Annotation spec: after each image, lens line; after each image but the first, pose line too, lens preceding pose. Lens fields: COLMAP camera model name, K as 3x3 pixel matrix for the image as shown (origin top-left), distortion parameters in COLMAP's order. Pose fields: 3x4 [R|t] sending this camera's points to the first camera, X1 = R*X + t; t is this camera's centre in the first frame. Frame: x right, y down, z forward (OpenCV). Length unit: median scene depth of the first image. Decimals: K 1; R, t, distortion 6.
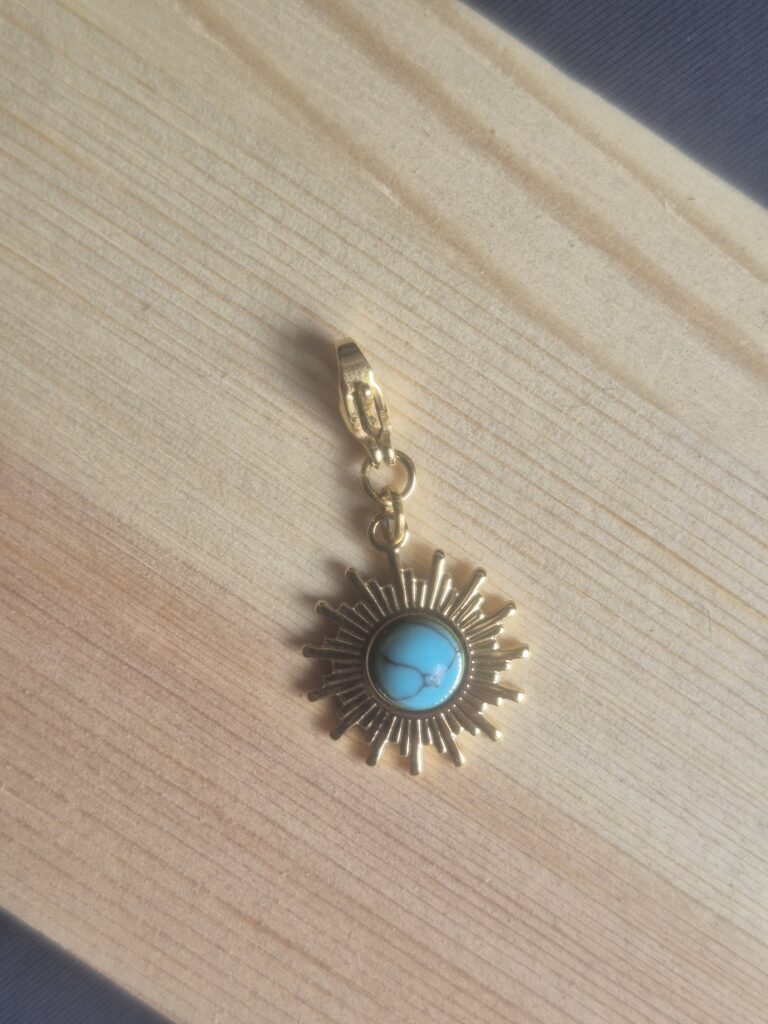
lens RADIAL K [[685.7, 0, 391.2], [0, 685.7, 513.7], [0, 0, 1]] dist [0.030871, -0.026982]
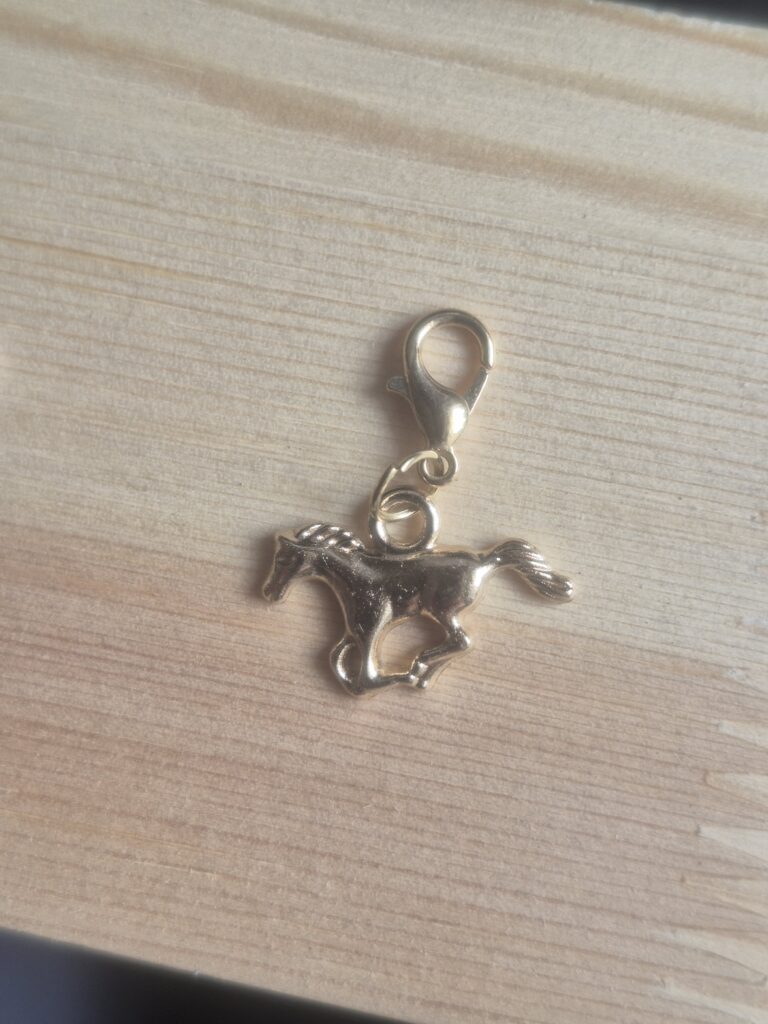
lens RADIAL K [[685.7, 0, 385.3], [0, 685.7, 507.0], [0, 0, 1]] dist [0.030871, -0.026982]
pose [[0.923072, -0.383680, -0.026963, 0.713150], [0.383084, 0.923381, -0.024806, 0.596652], [0.034415, 0.012569, 0.999329, 0.027500]]
